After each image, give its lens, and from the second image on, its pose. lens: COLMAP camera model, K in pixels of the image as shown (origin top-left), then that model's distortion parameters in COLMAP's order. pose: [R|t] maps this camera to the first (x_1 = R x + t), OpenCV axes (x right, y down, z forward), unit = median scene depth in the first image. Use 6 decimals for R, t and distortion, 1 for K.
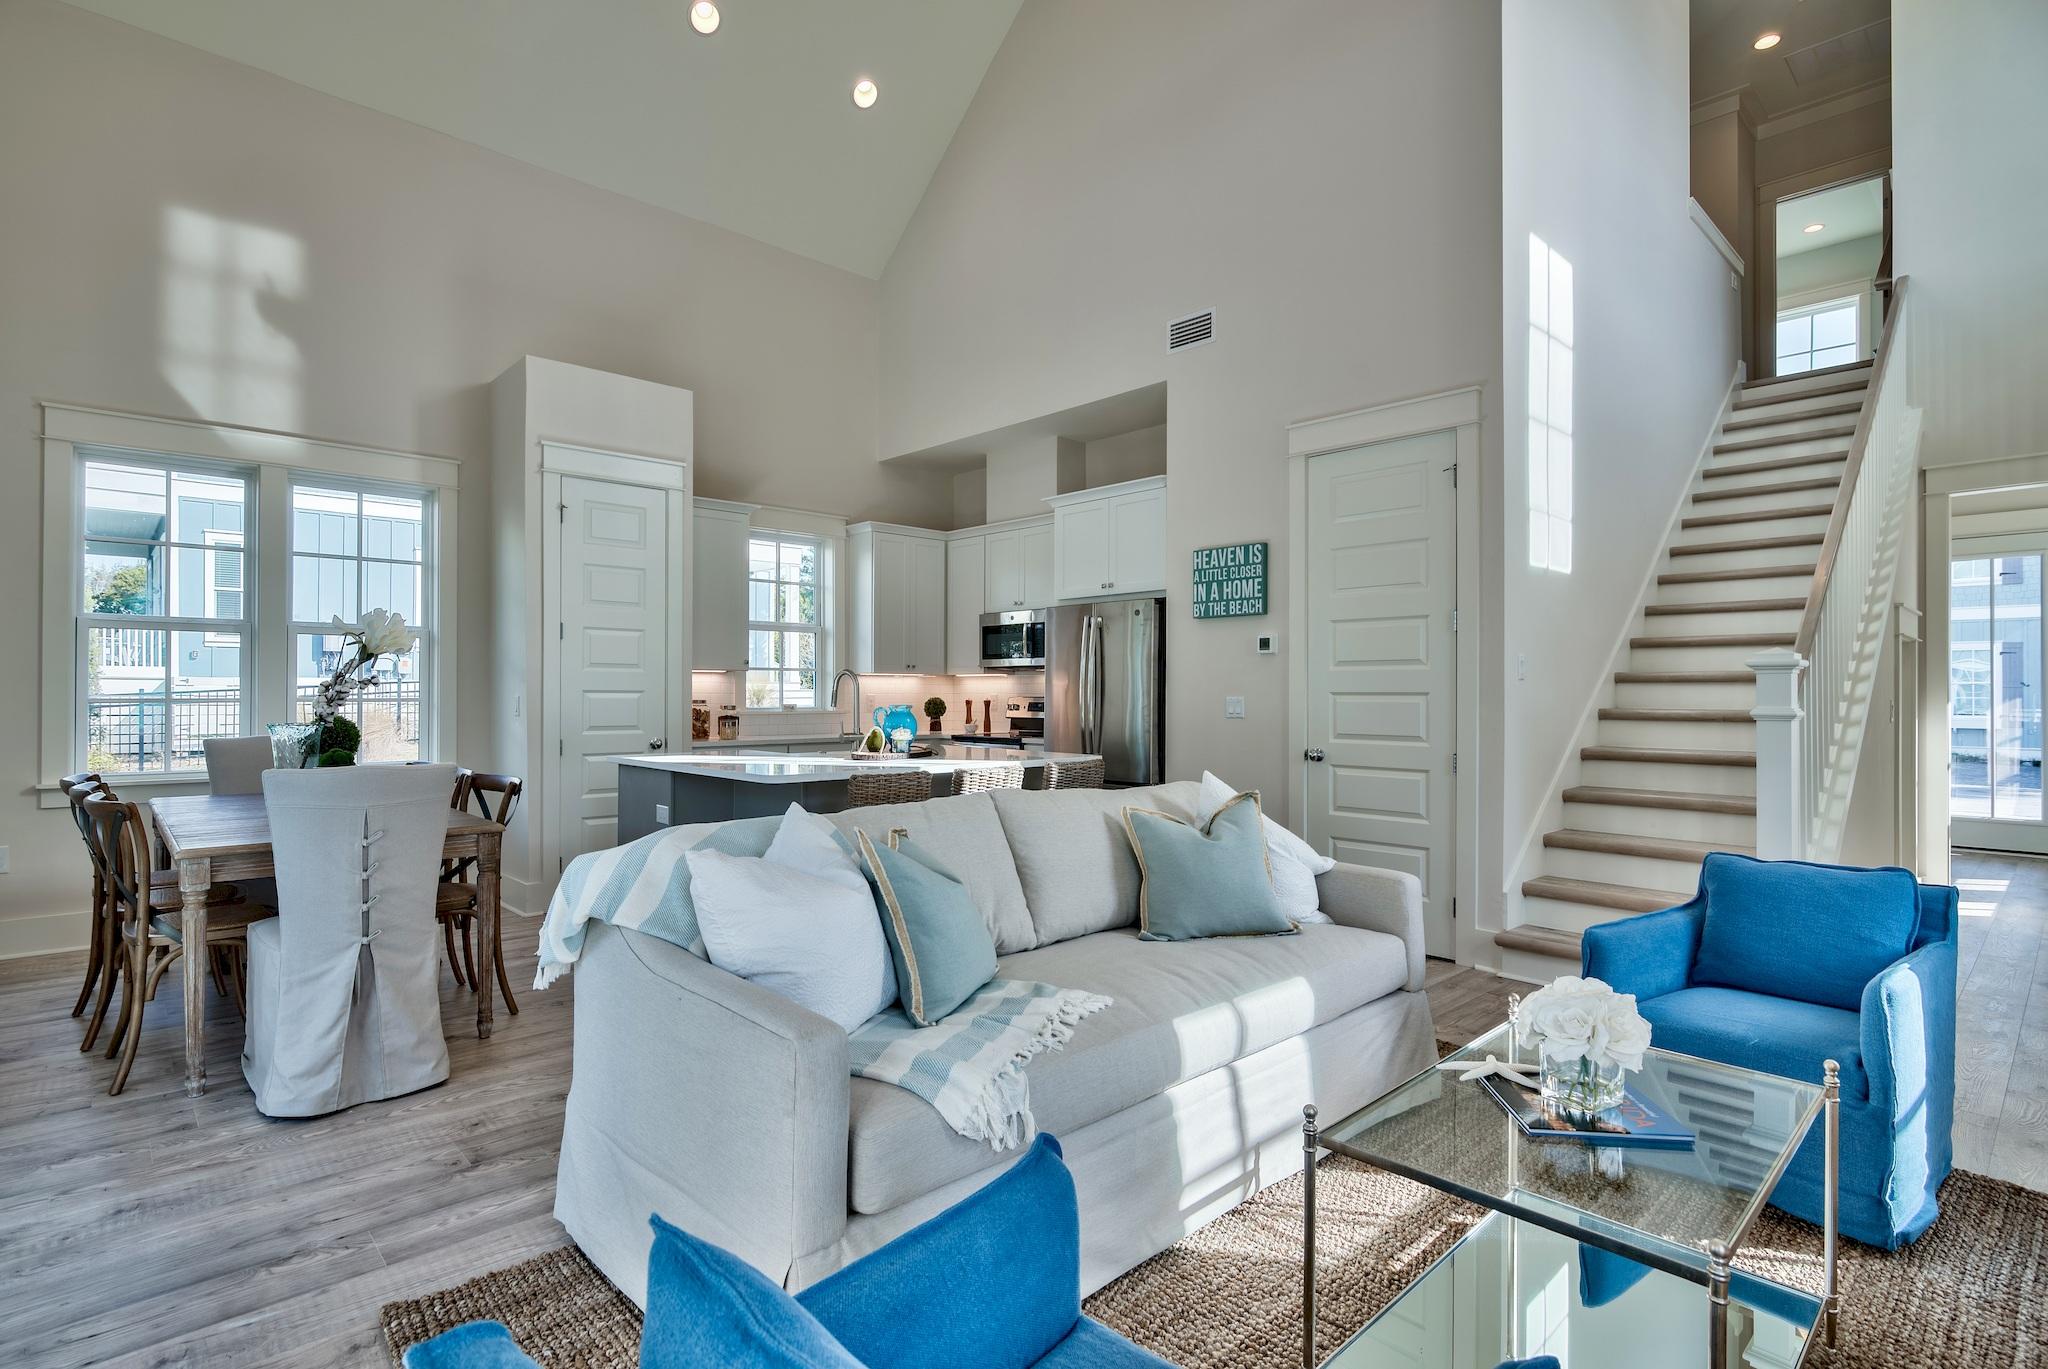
lens RADIAL K [[1001.4, 0, 1015.6], [0, 1001.4, 686.9], [0, 0, 1]] dist [-0.000872, 0.000317]
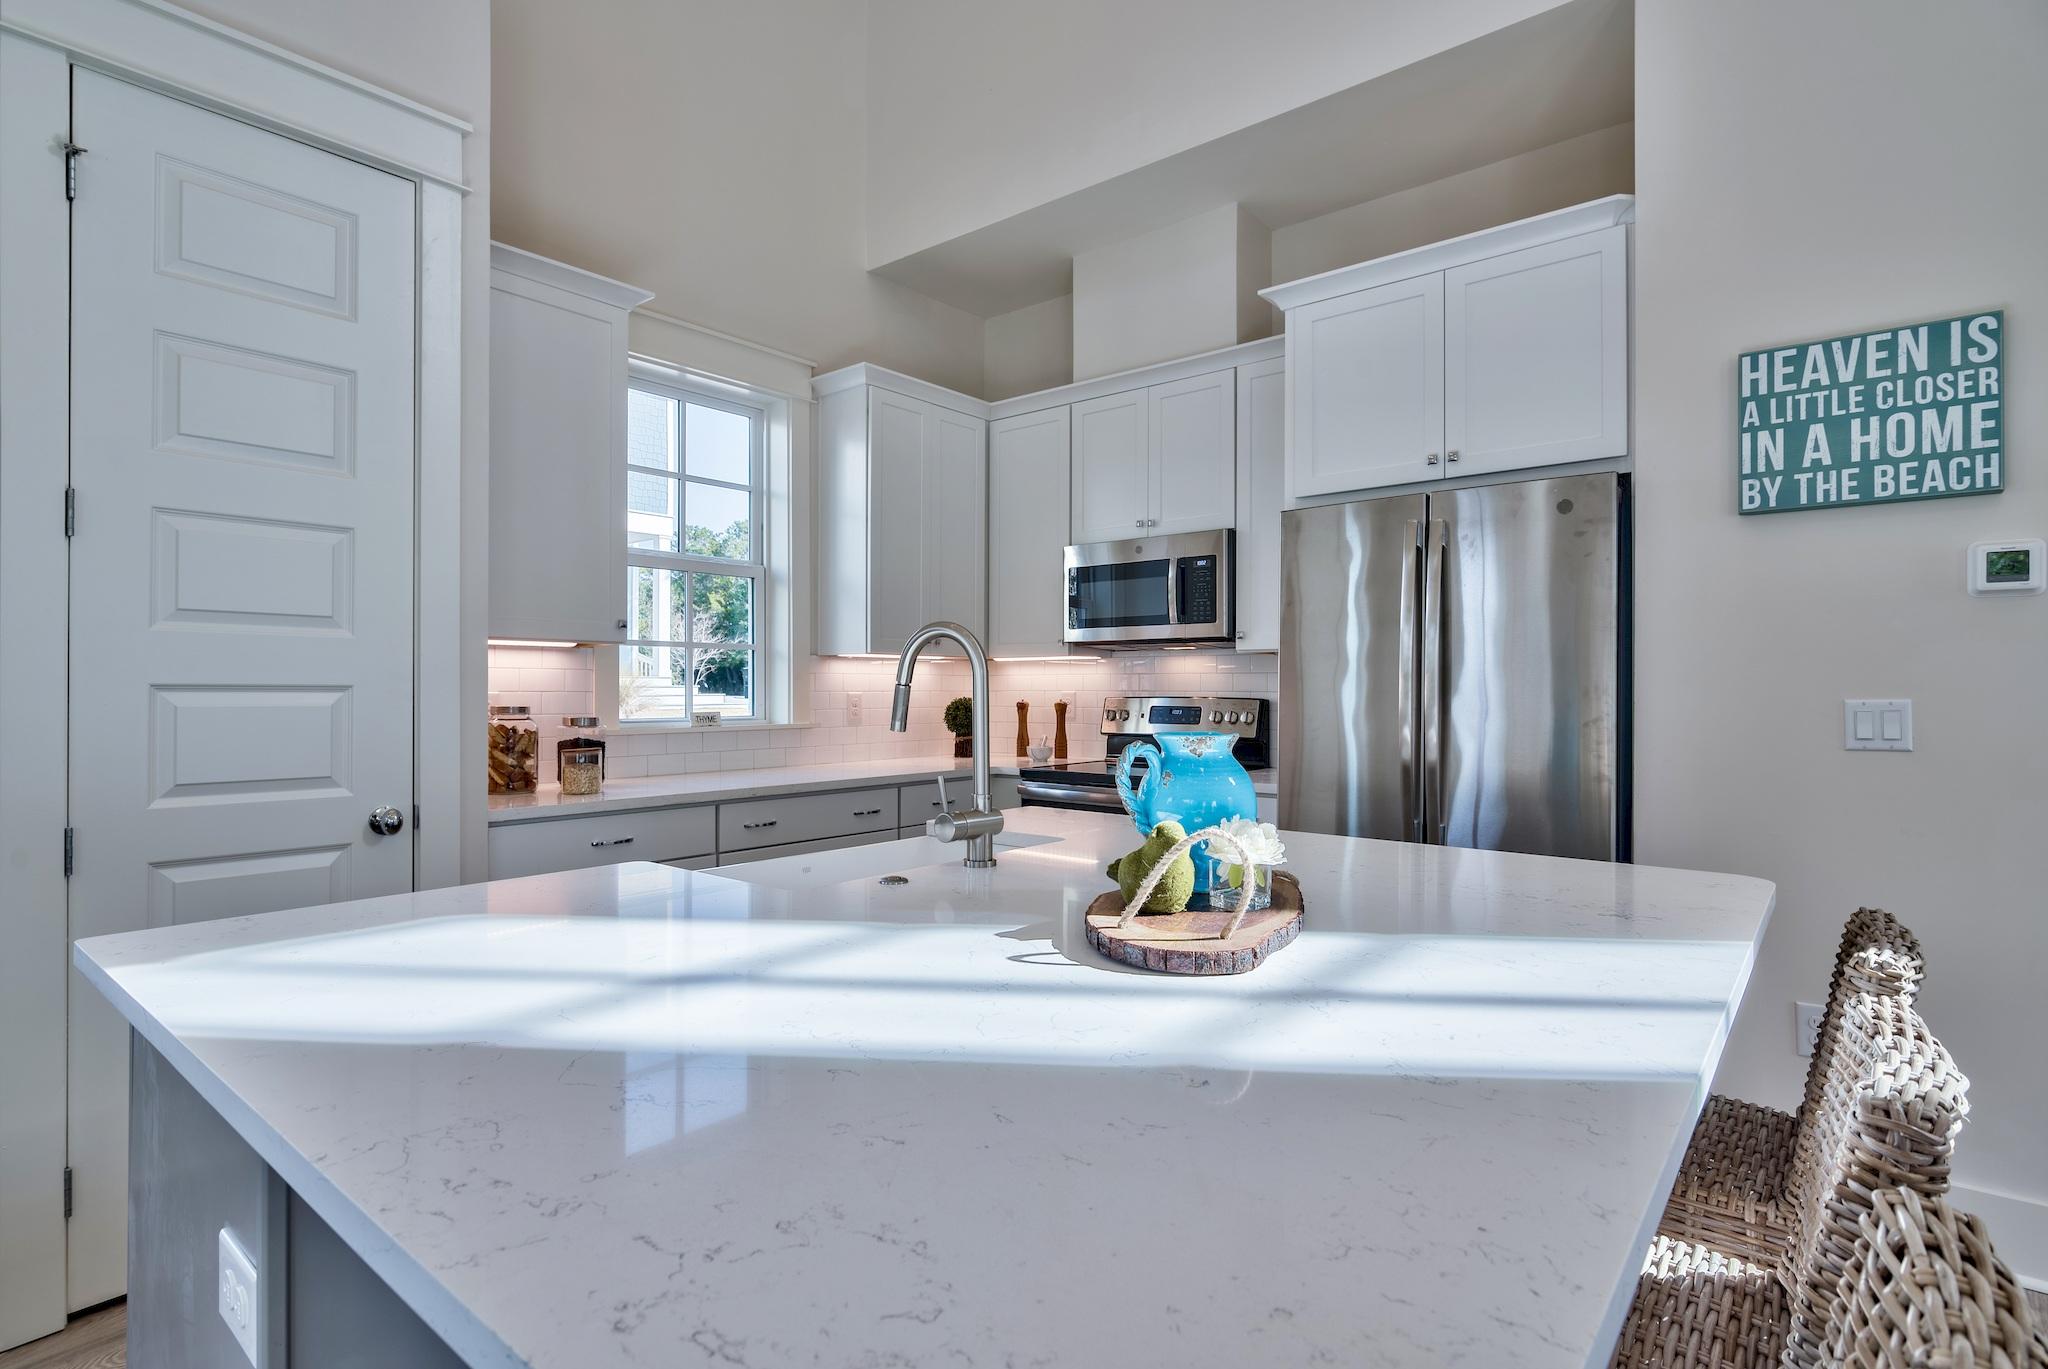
lens RADIAL K [[1007.1, 0, 1027.7], [0, 1007.1, 686.1], [0, 0, 1]] dist [-0.001275, -0.000462]
pose [[0.990478, -0.000225, 0.137668, -0.172389], [-0.000208, 0.999995, 0.003133, 0.002791], [-0.137668, -0.003132, 0.990473, 0.601528]]
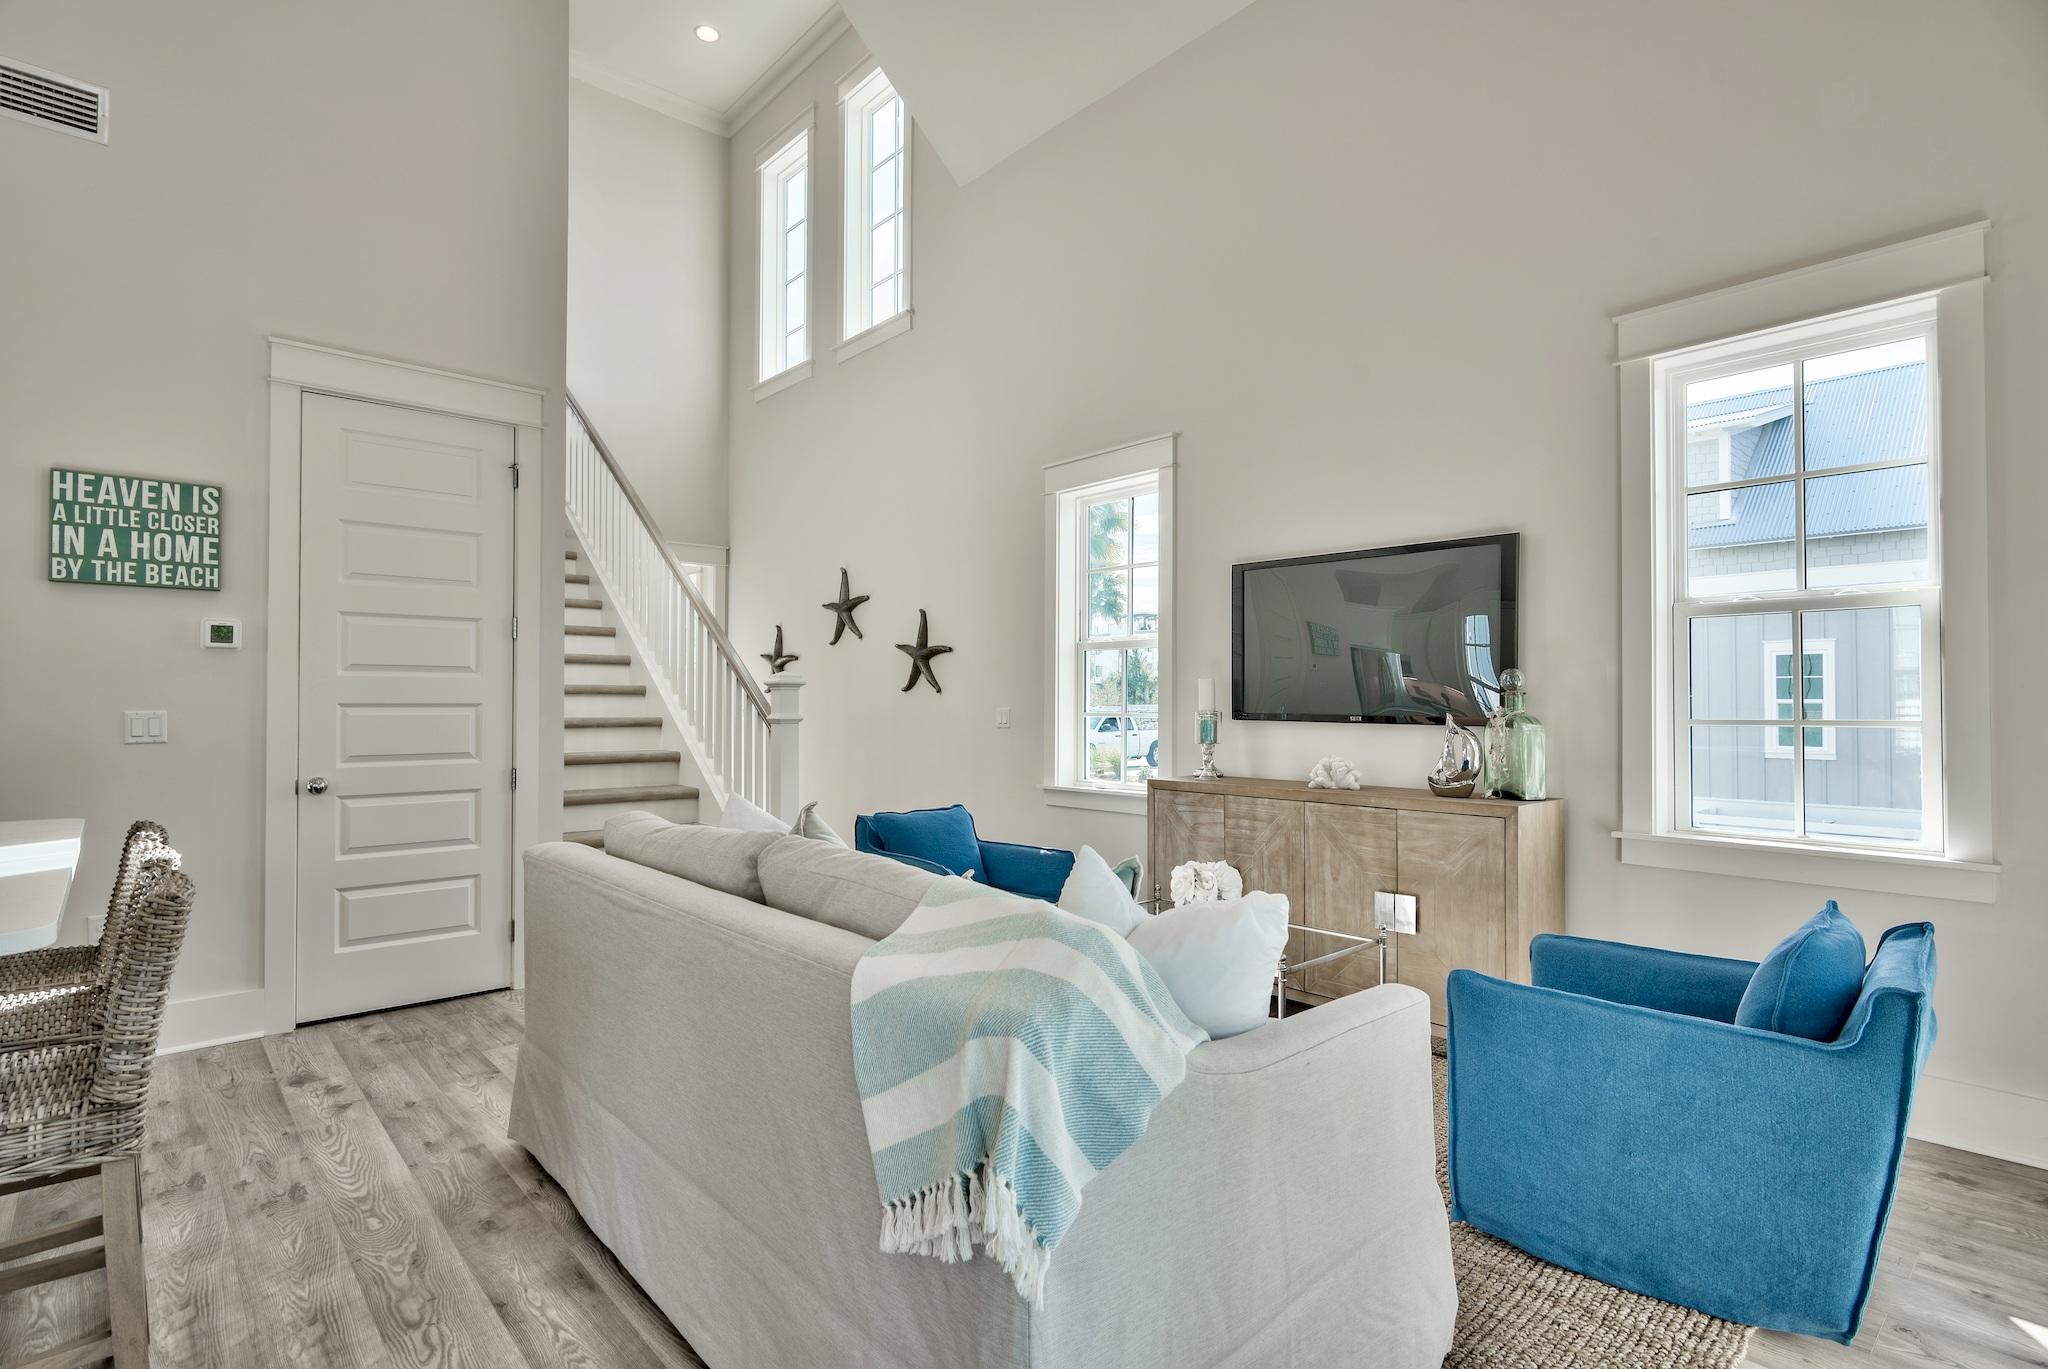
lens RADIAL K [[1007.1, 0, 1012.6], [0, 1007.1, 683.8], [0, 0, 1]] dist [-0.001275, -0.000462]
pose [[0.016743, 0.016369, 0.999726, -0.398035], [-0.004328, 0.999858, -0.016299, 0.000349], [-0.999850, -0.004054, 0.016811, 0.402640]]
